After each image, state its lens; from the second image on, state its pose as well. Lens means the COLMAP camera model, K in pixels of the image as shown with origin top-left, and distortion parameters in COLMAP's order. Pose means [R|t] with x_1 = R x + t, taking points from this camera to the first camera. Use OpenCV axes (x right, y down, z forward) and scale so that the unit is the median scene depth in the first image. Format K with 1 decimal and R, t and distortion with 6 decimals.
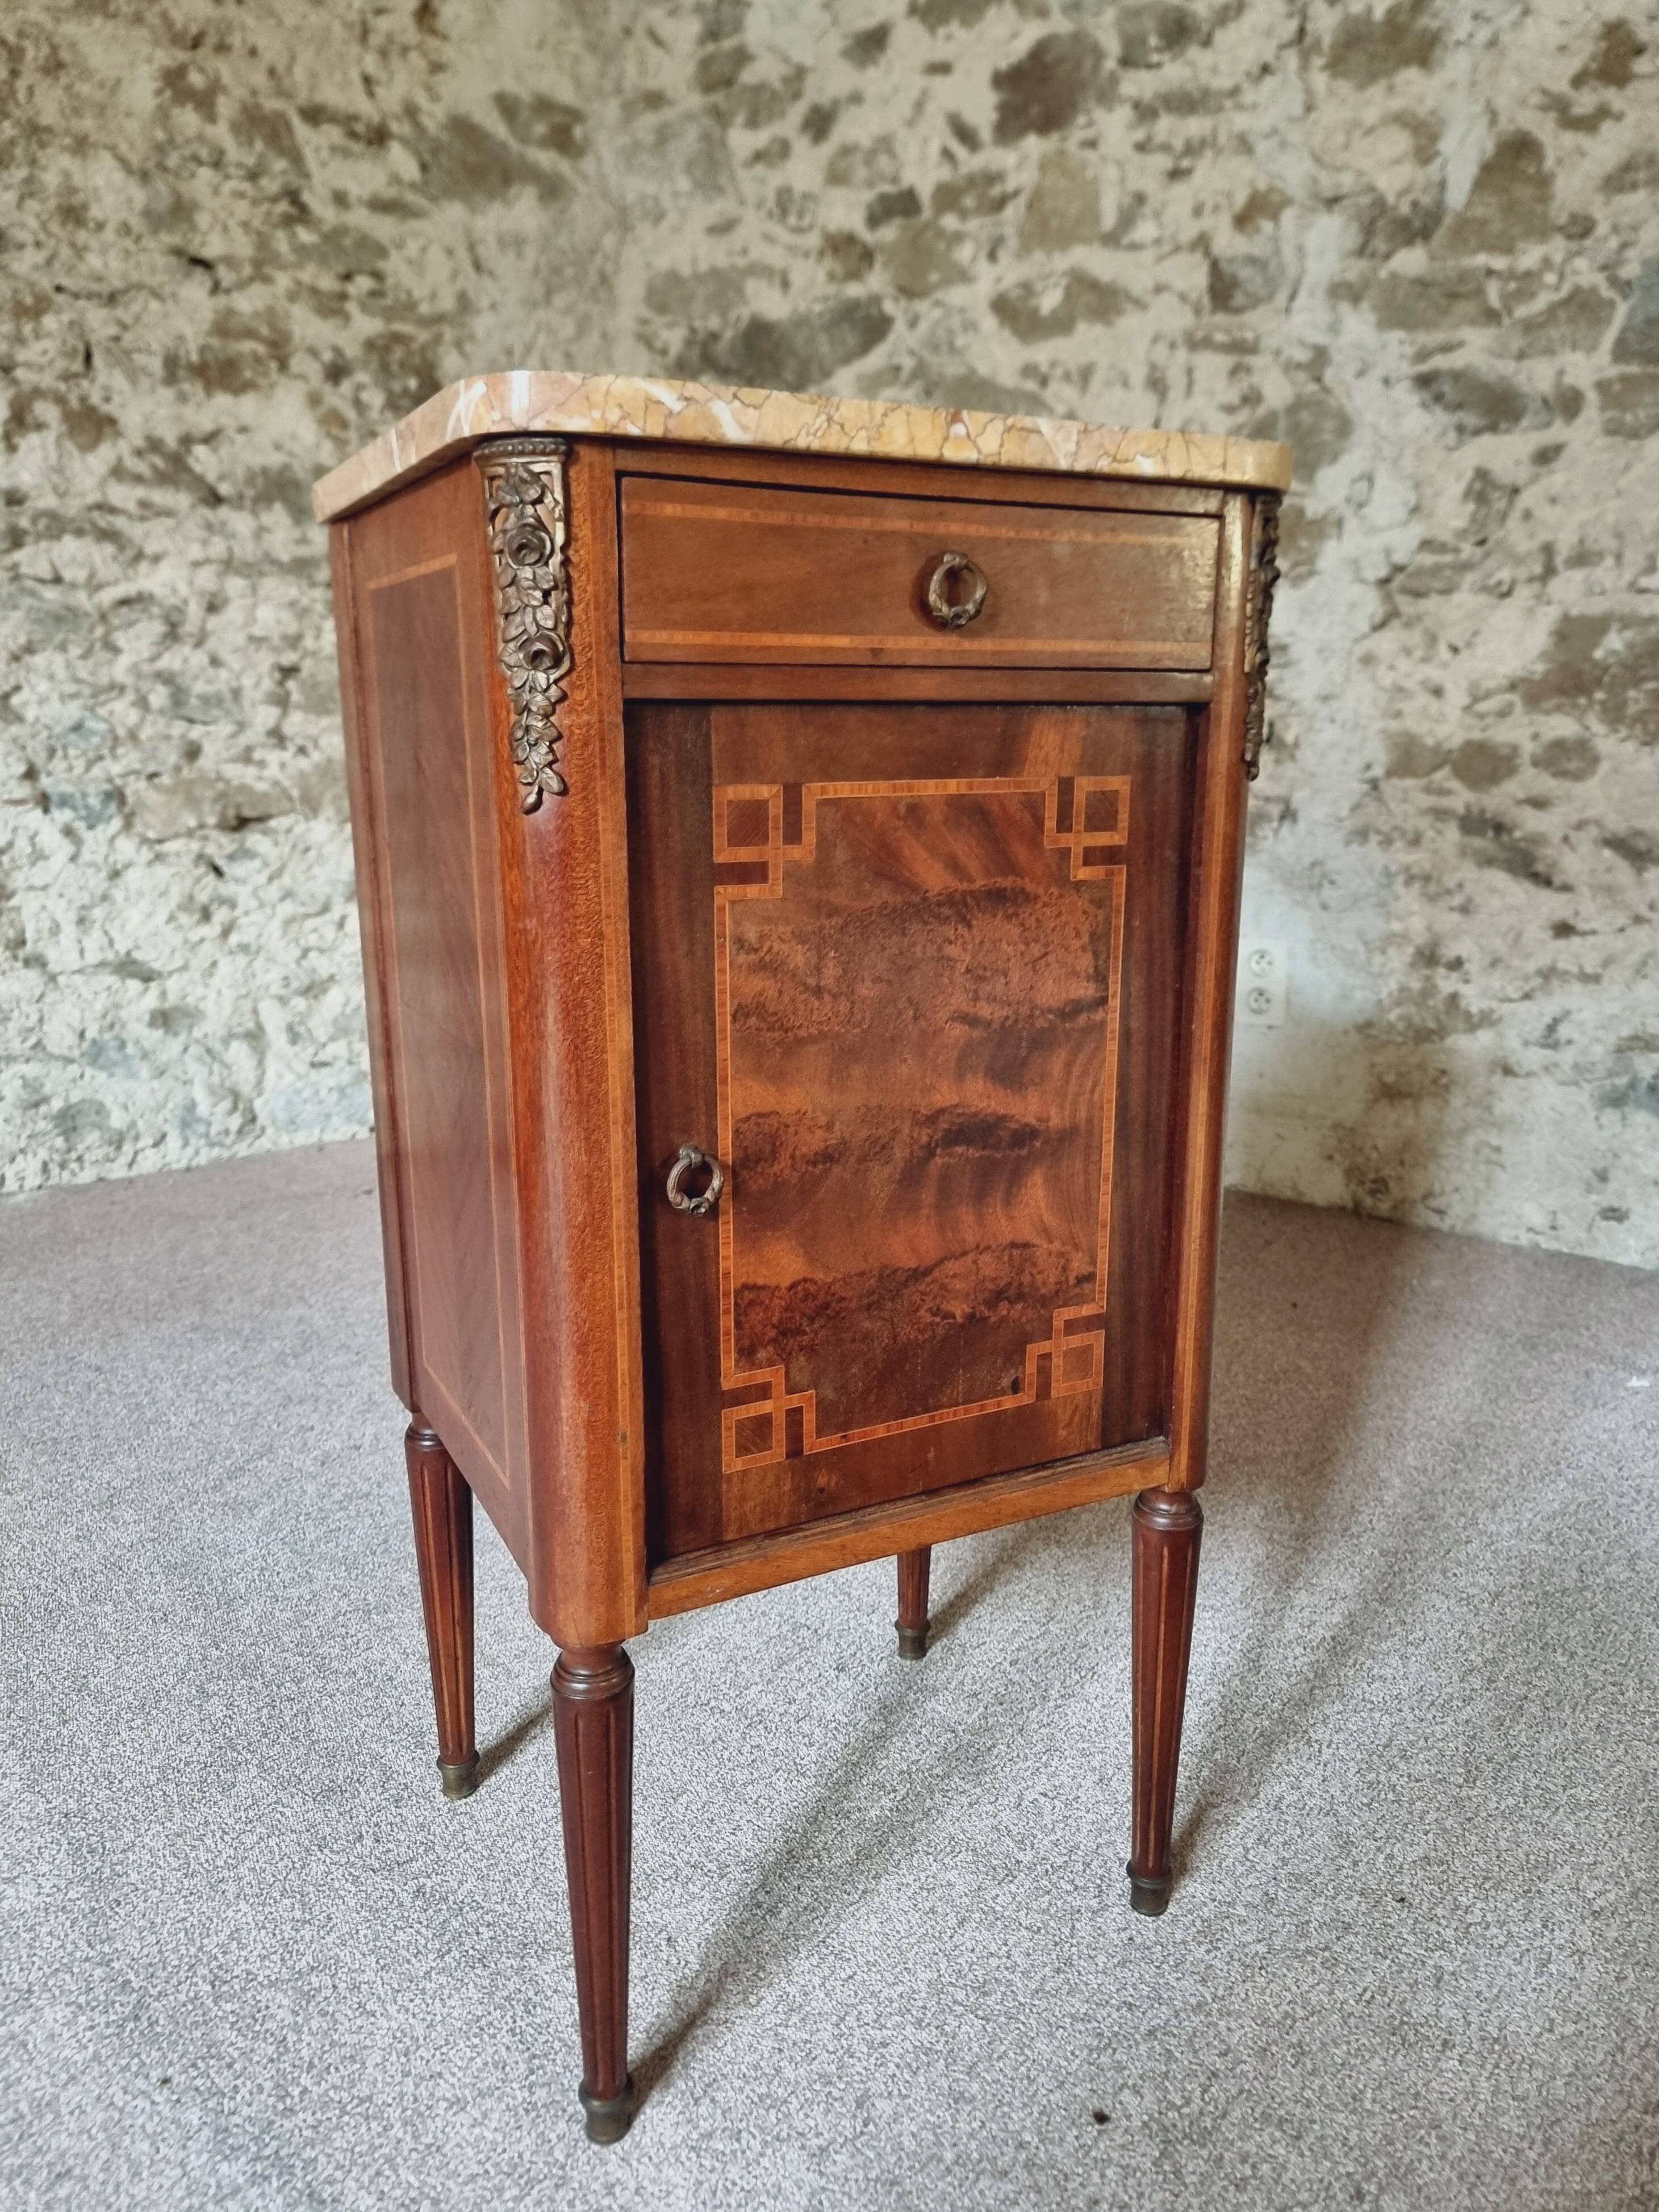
lens RADIAL K [[1596.6, 0, 833.0], [0, 1596.6, 1107.4], [0, 0, 1]] dist [0.061333, -0.065665]
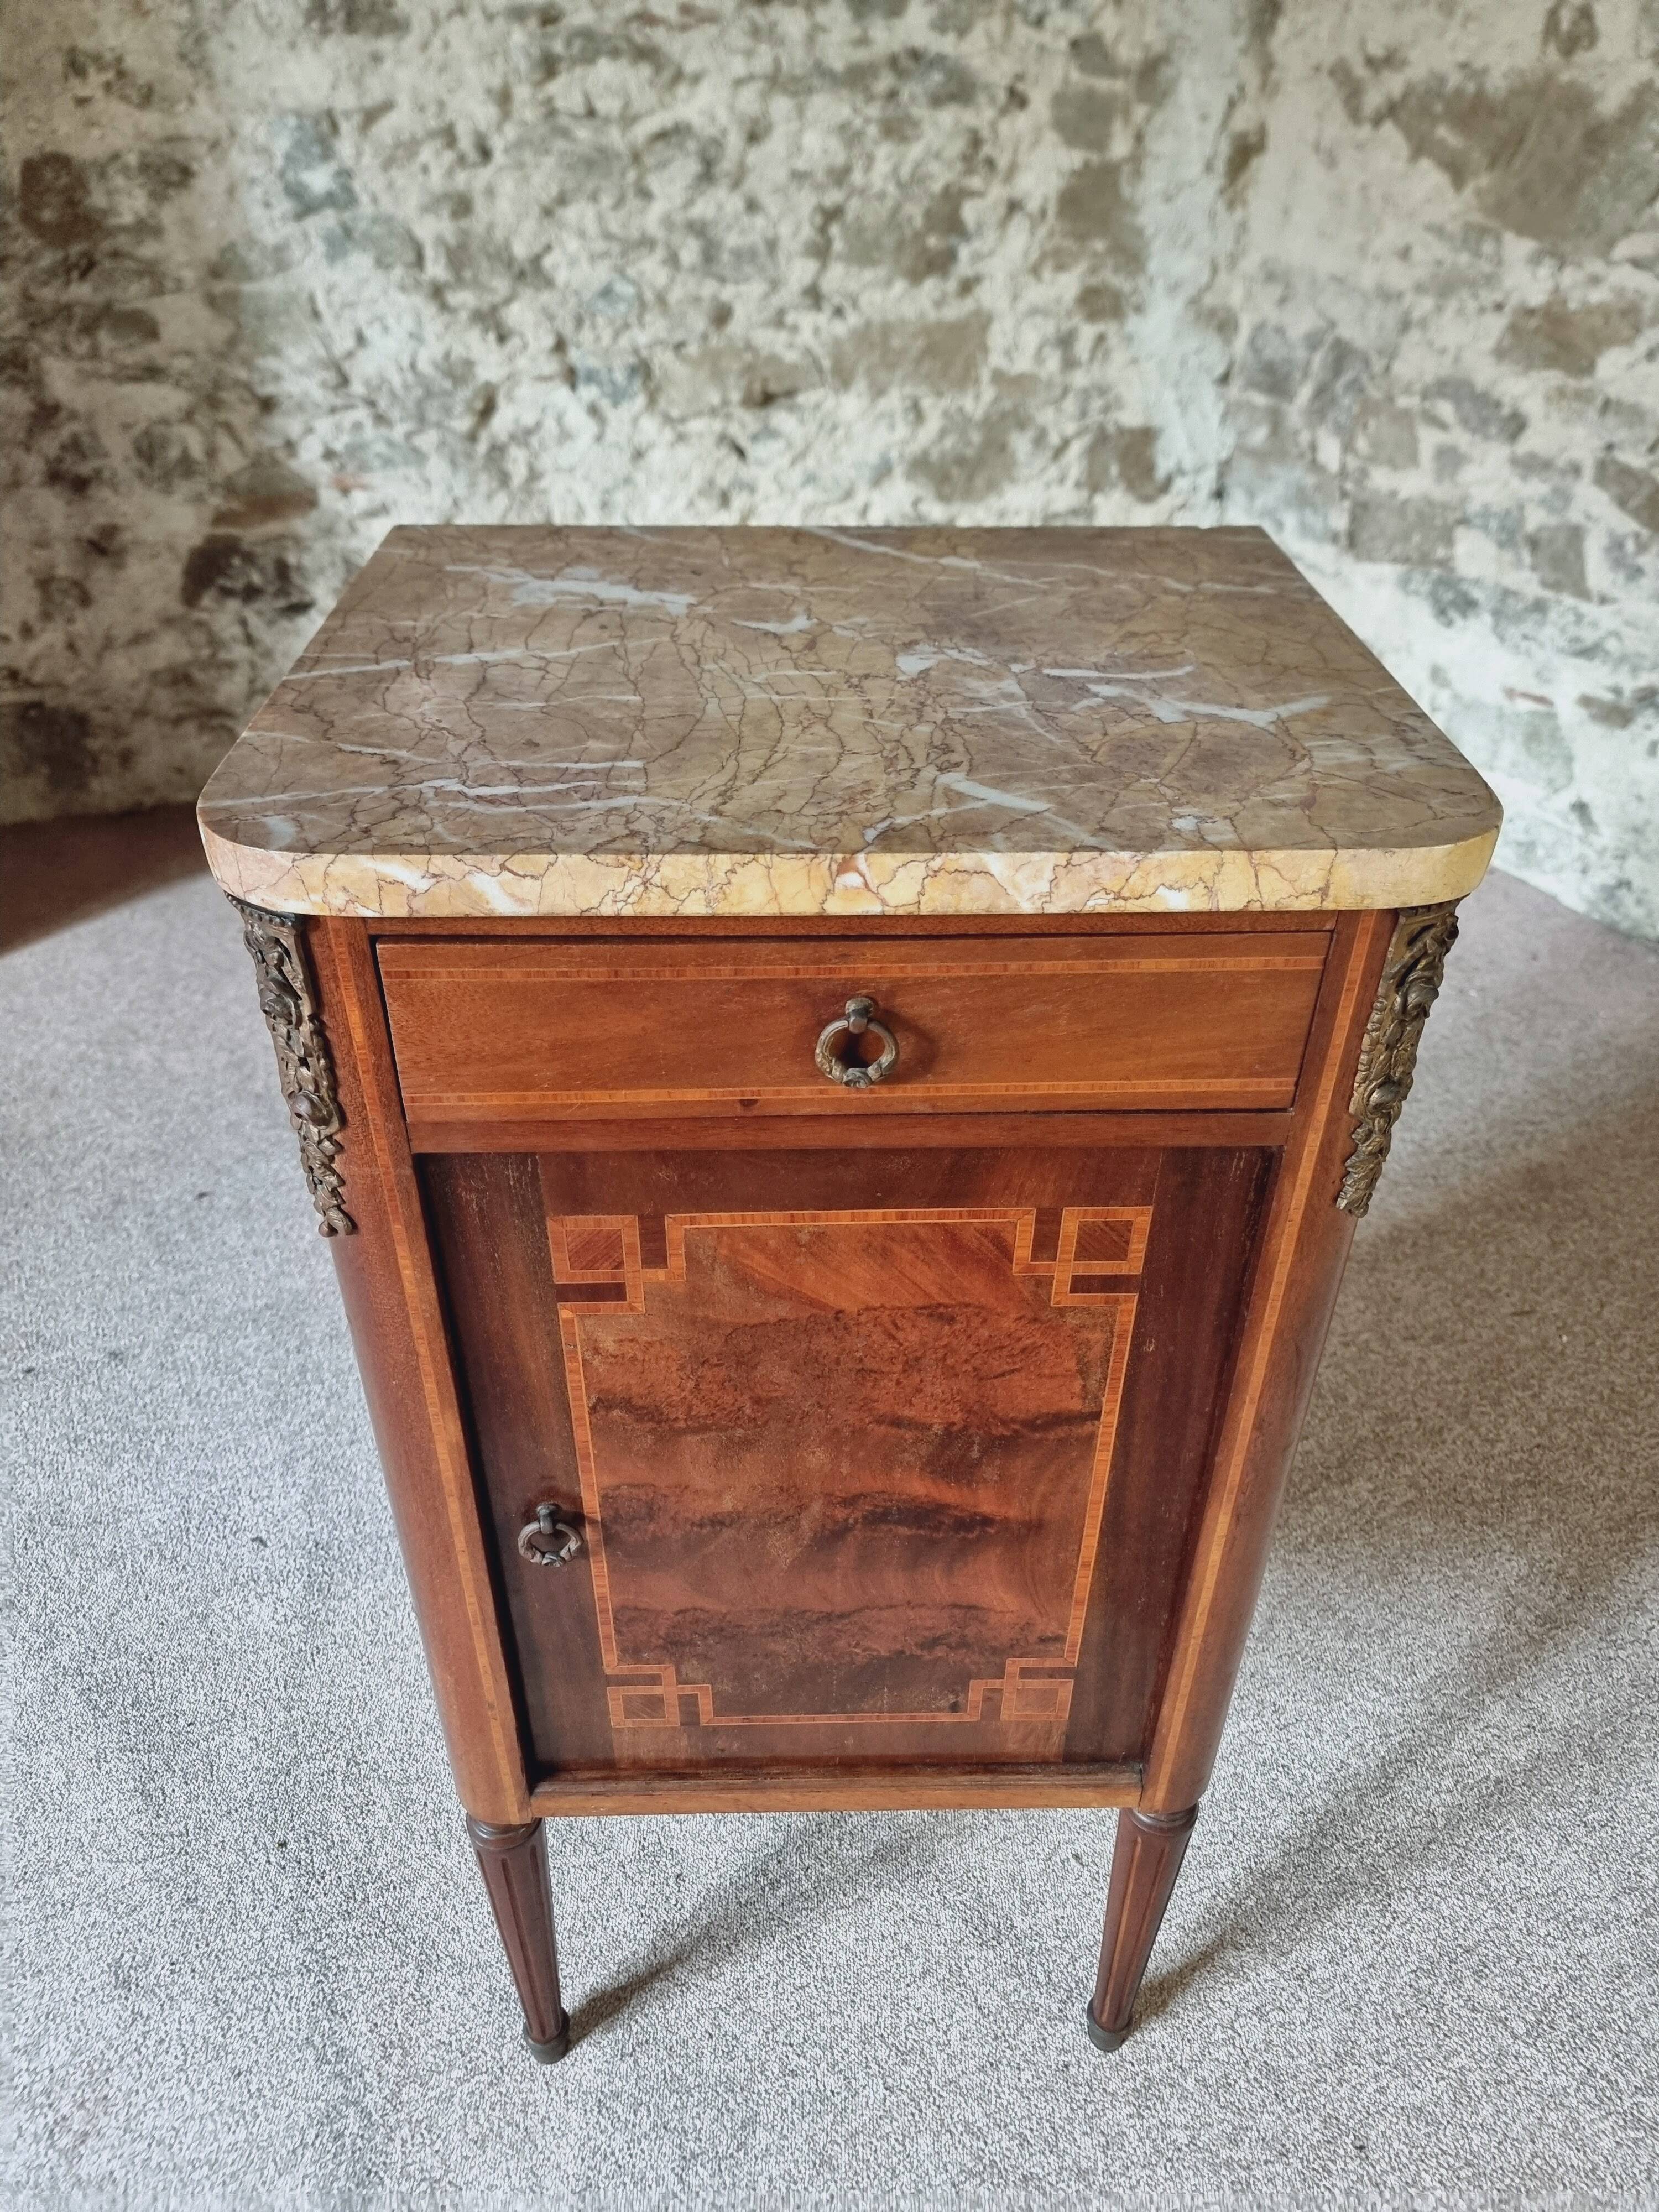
lens RADIAL K [[1558.4, 0, 820.9], [0, 1558.4, 1130.5], [0, 0, 1]] dist [0.064915, -0.070143]
pose [[0.899779, 0.262018, -0.348918, 0.101438], [-0.108929, 0.909200, 0.401857, -0.179902], [0.422530, -0.323576, 0.846621, 0.113345]]
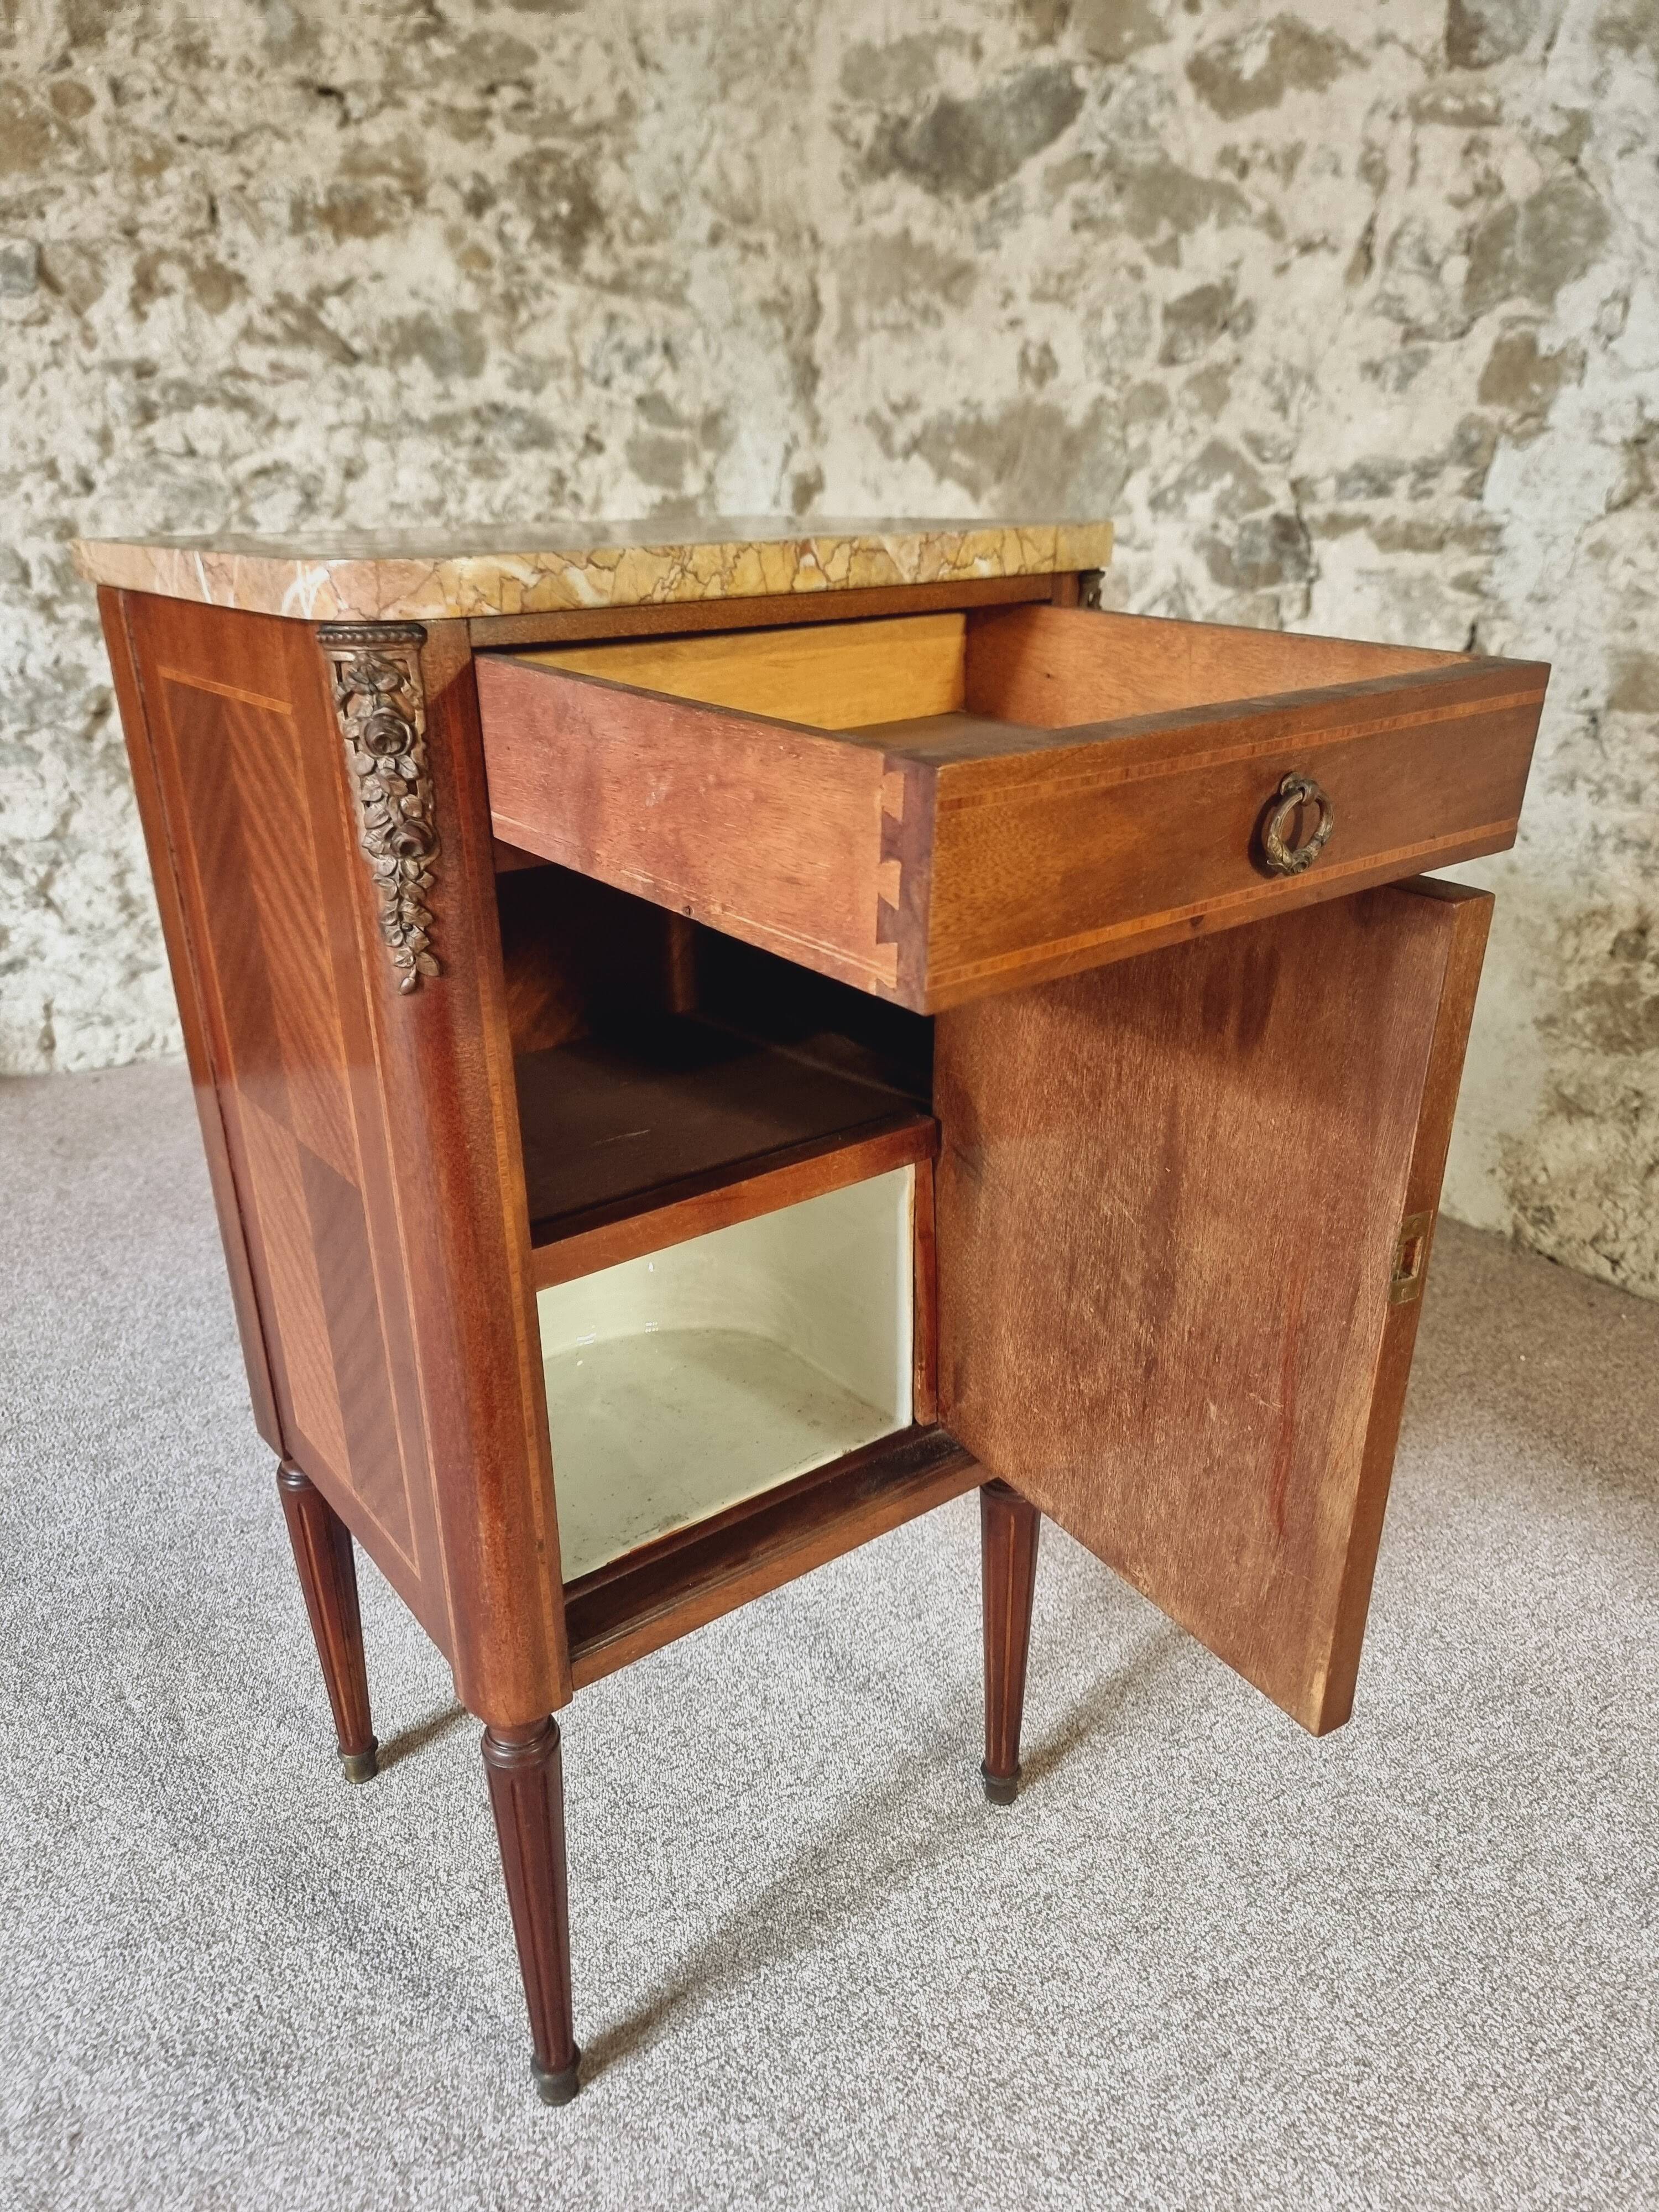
lens RADIAL K [[1554.5, 0, 818.9], [0, 1554.5, 1130.6], [0, 0, 1]] dist [0.060693, -0.066074]
pose [[0.951816, 0.111831, -0.285553, 0.215219], [-0.065820, 0.983936, 0.165943, -0.103286], [0.299524, -0.139152, 0.943887, 0.144393]]
